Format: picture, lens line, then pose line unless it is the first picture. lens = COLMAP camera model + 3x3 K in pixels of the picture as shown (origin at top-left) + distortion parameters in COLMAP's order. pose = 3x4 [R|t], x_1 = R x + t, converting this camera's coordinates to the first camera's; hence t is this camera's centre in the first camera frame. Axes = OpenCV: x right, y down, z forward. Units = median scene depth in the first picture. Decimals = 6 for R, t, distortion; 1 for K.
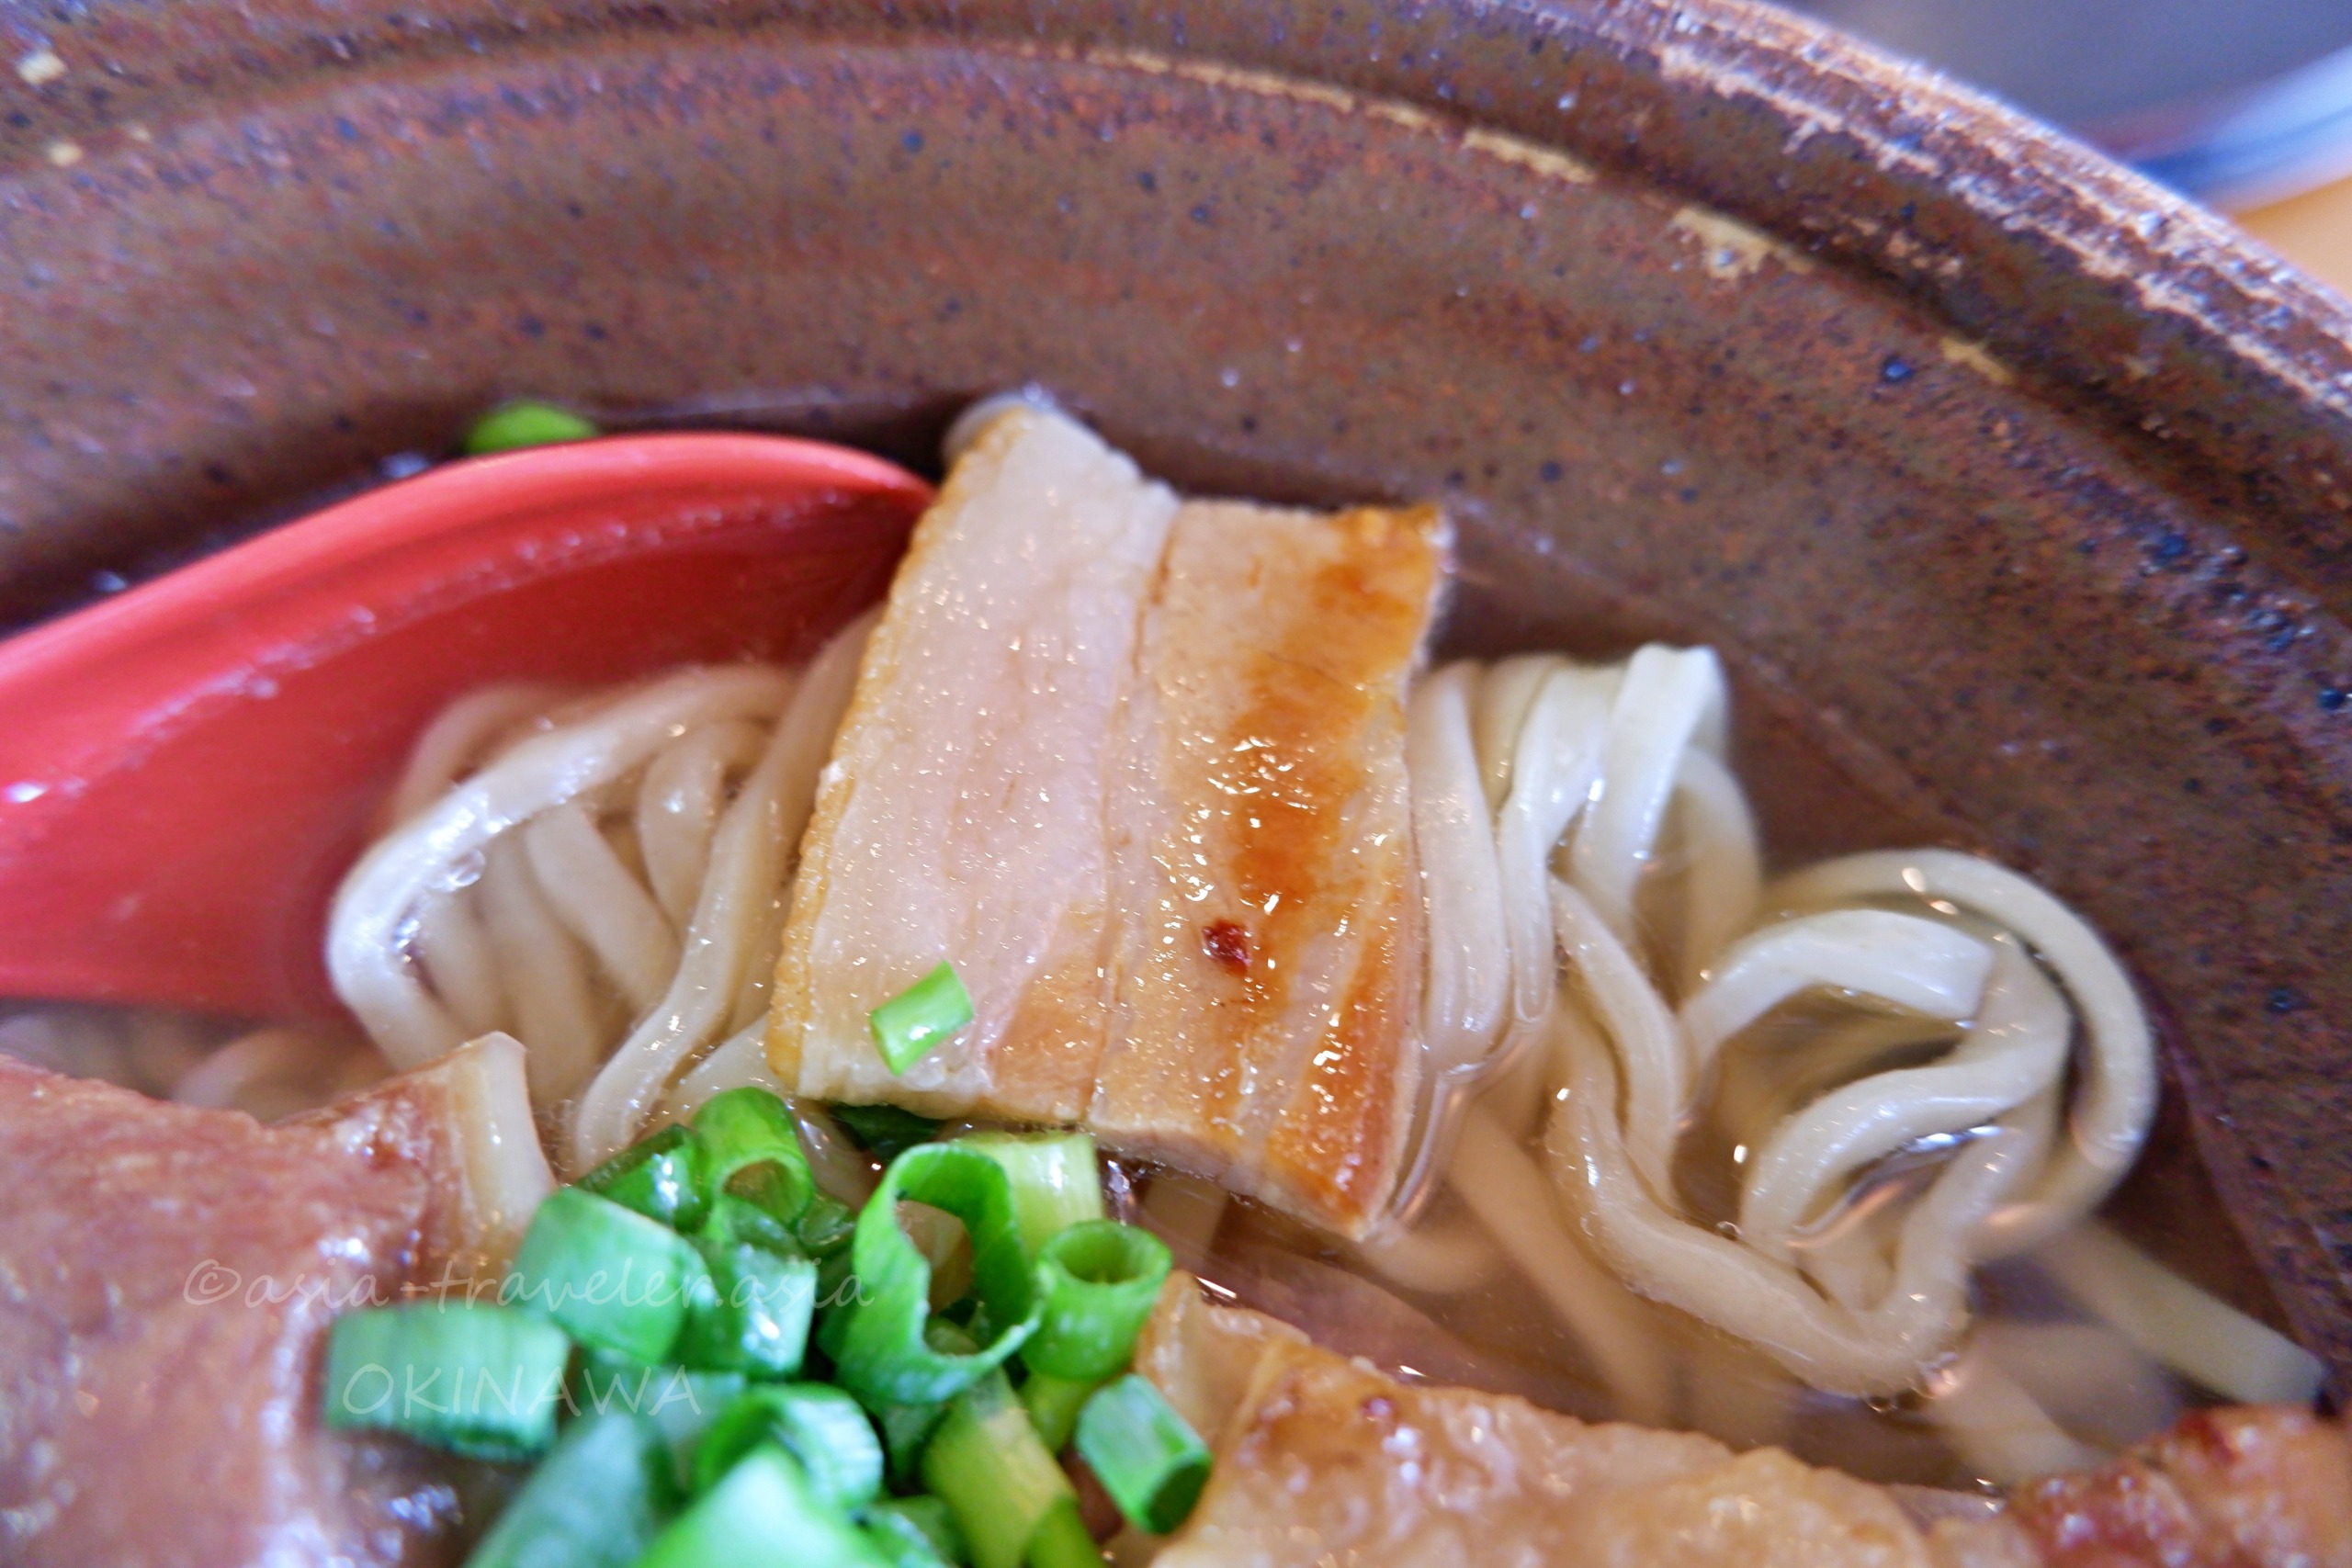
lens RADIAL K [[1559.1, 0, 1173.9], [0, 1559.1, 778.2], [0, 0, 1]] dist [-0.004441, 0.008169]
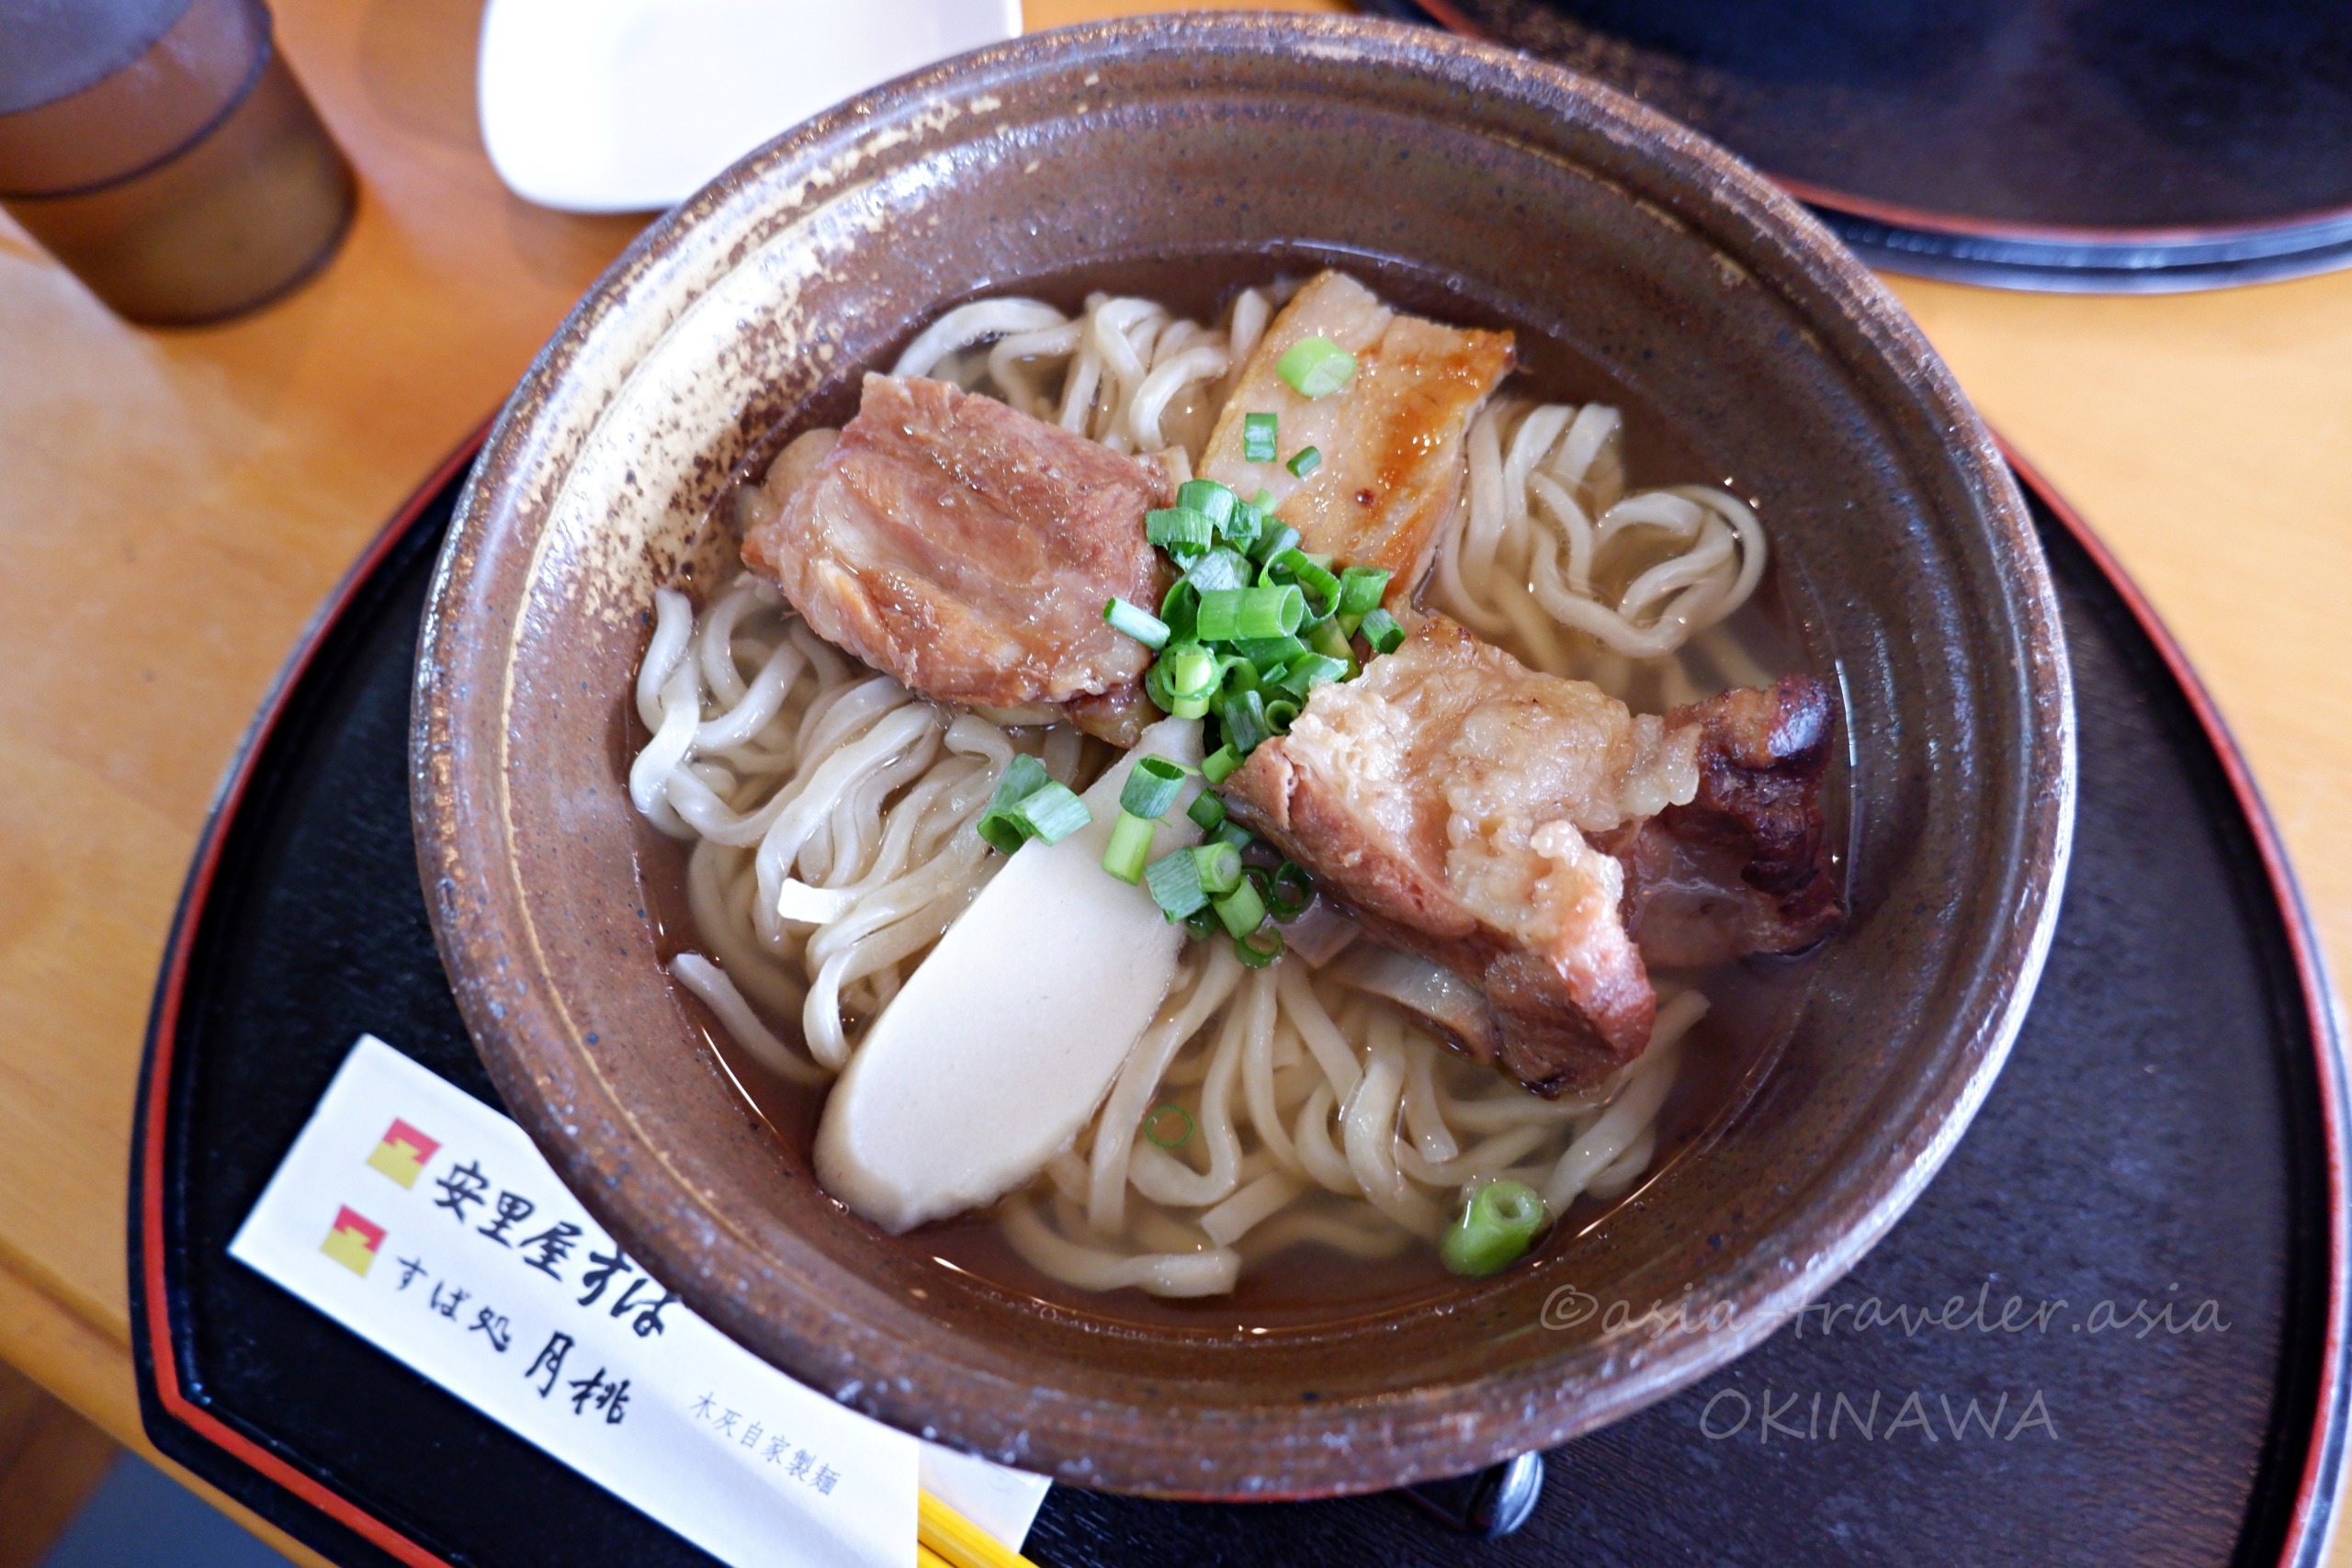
lens RADIAL K [[1559.1, 0, 1172.6], [0, 1559.1, 778.9], [0, 0, 1]] dist [-0.004441, 0.008169]
pose [[0.959411, 0.243866, -0.141636, 0.062656], [-0.226696, 0.965645, 0.127042, 0.302532], [0.167751, -0.089777, 0.981733, -1.574629]]
